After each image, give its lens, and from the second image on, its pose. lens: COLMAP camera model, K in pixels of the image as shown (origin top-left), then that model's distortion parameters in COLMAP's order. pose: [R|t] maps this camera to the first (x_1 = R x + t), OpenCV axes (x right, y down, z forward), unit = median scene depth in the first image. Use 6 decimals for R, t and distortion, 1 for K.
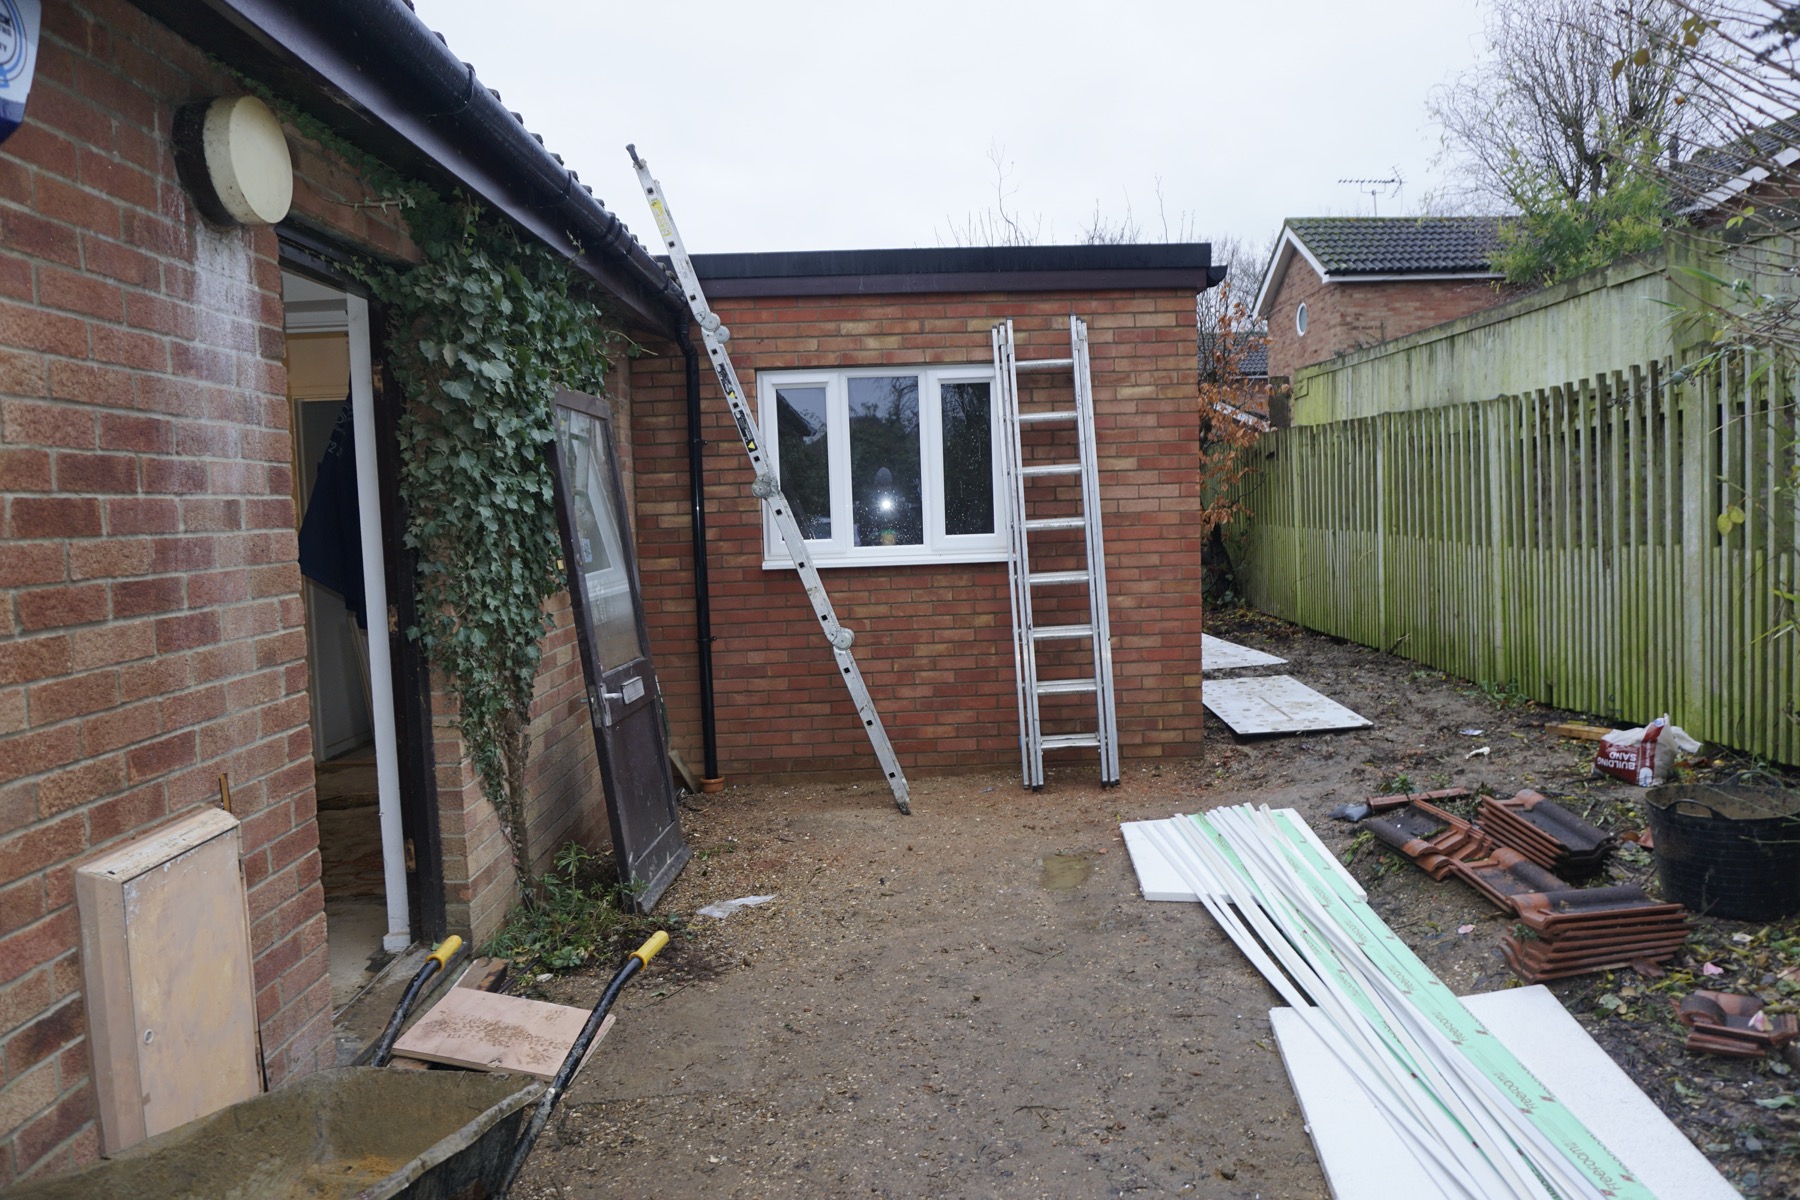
lens RADIAL K [[1210.6, 0, 904.9], [0, 1210.6, 604.9], [0, 0, 1]] dist [-0.054524, 0.039424]
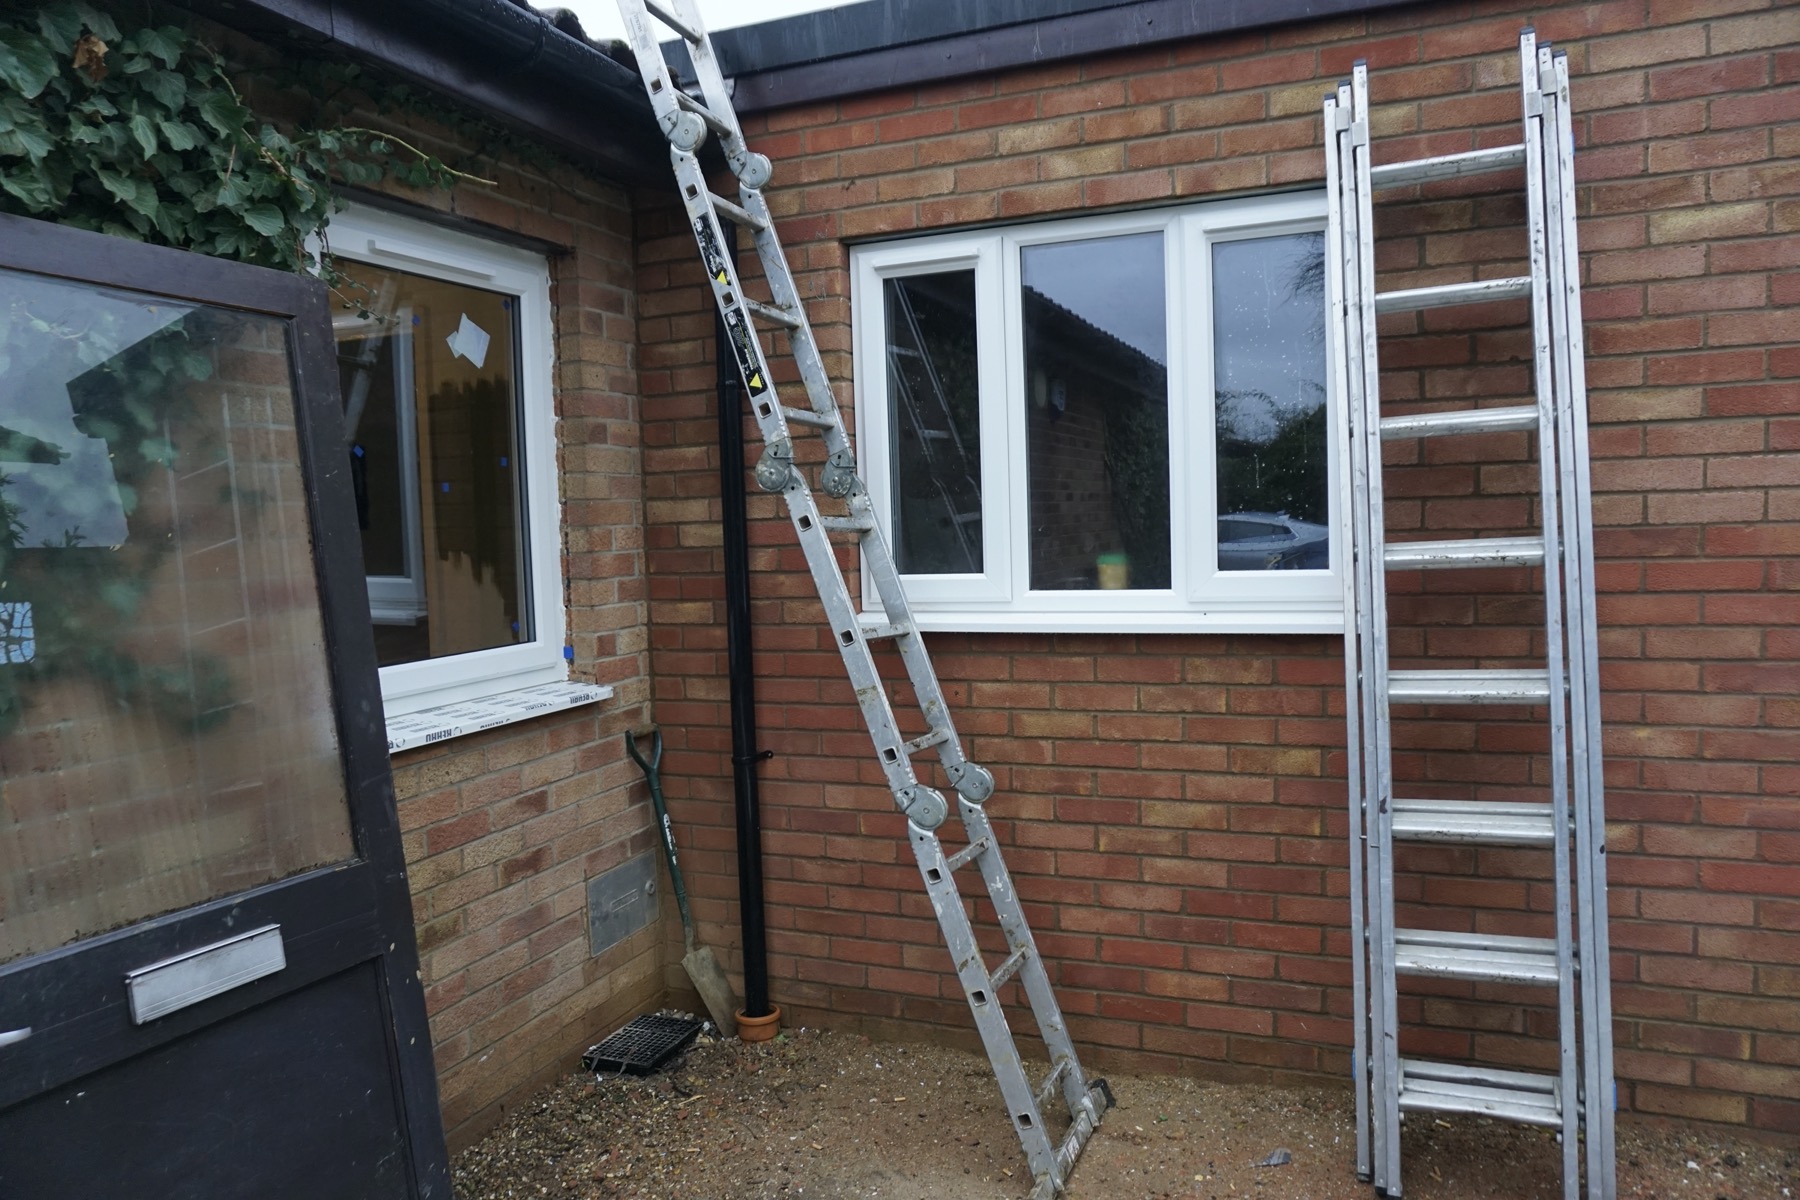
lens RADIAL K [[1210.6, 0, 904.9], [0, 1210.6, 604.9], [0, 0, 1]] dist [-0.054524, 0.039424]
pose [[0.918829, 0.032612, -0.393306, 0.107227], [-0.030437, 0.999467, 0.011766, -0.046958], [0.393481, 0.001160, 0.919332, 0.536756]]
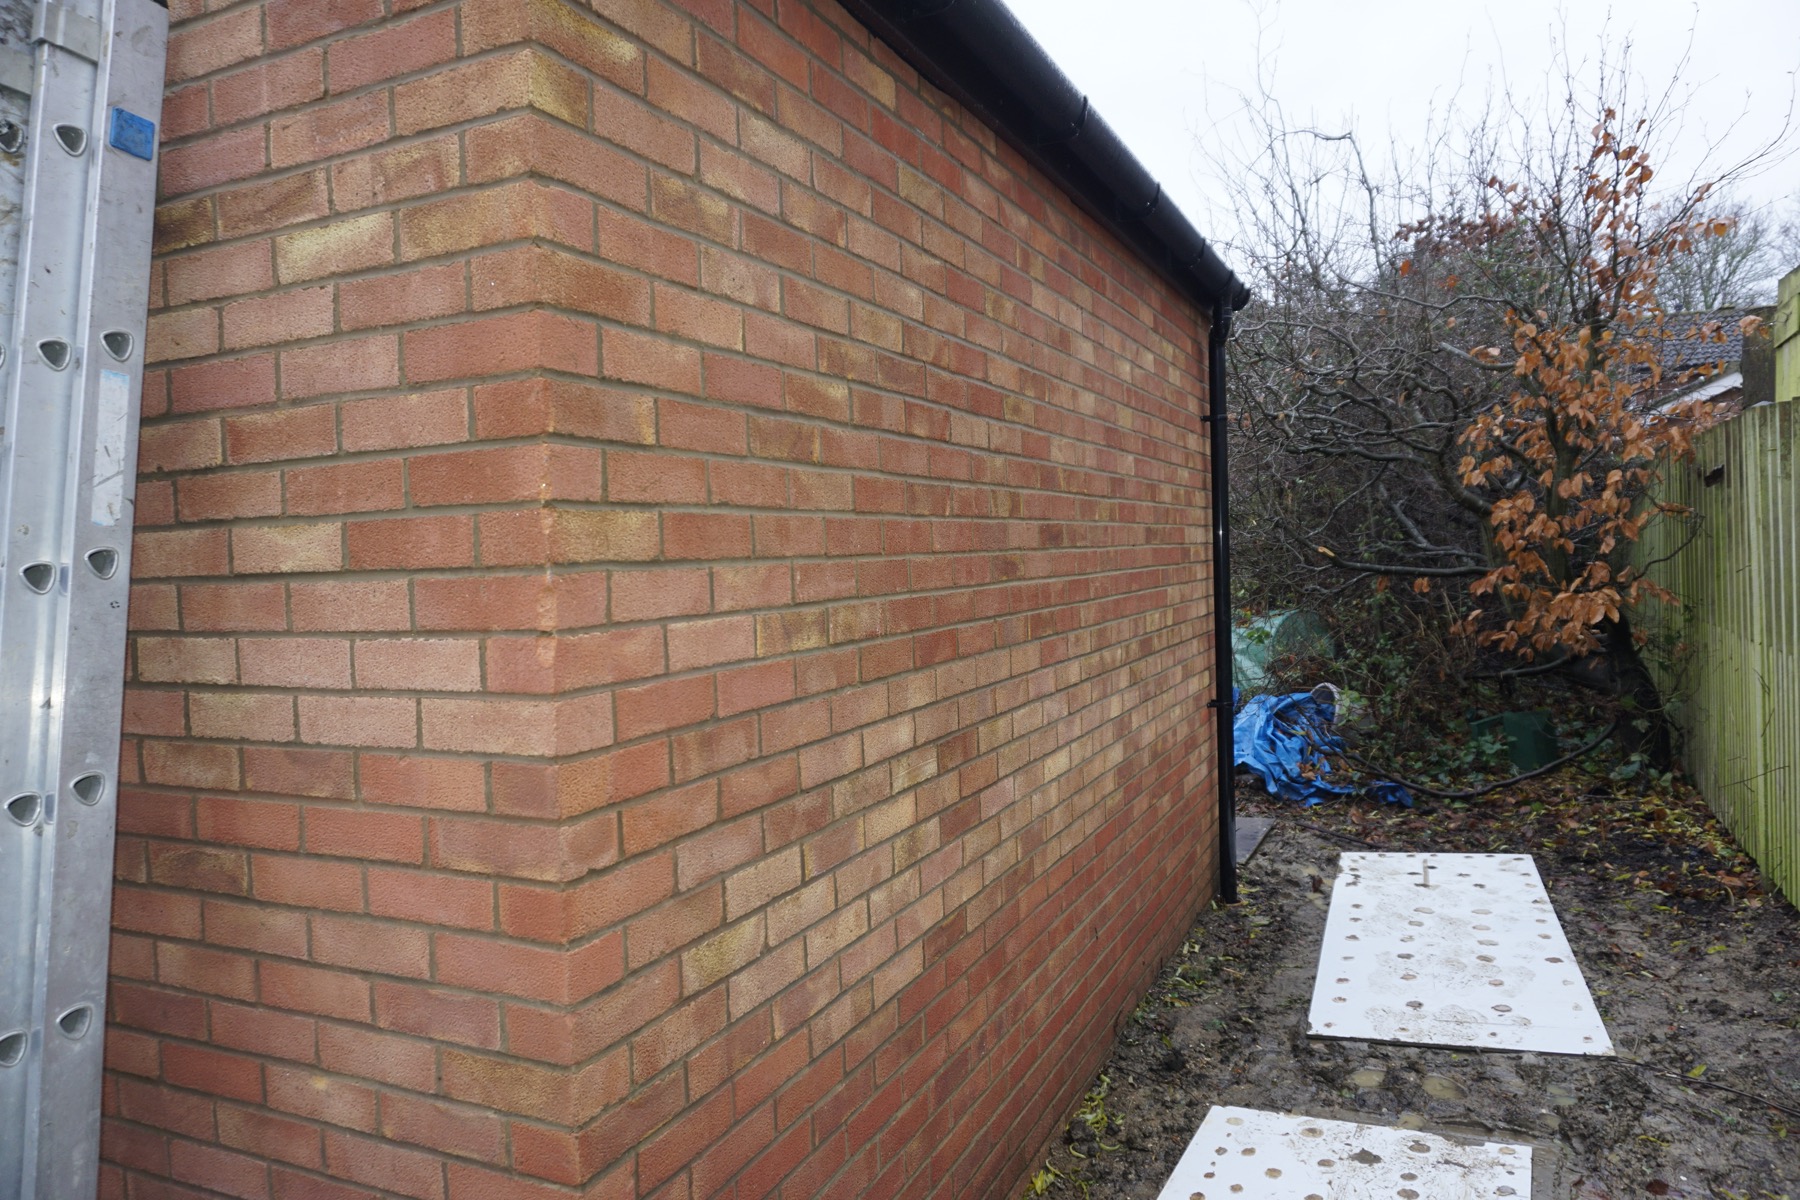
lens RADIAL K [[1210.6, 0, 904.9], [0, 1210.6, 604.9], [0, 0, 1]] dist [-0.054524, 0.039424]
pose [[0.897733, 0.024195, -0.439875, 0.397906], [-0.035175, 0.999240, -0.016826, -0.105992], [0.439133, 0.030577, 0.897901, 0.841162]]
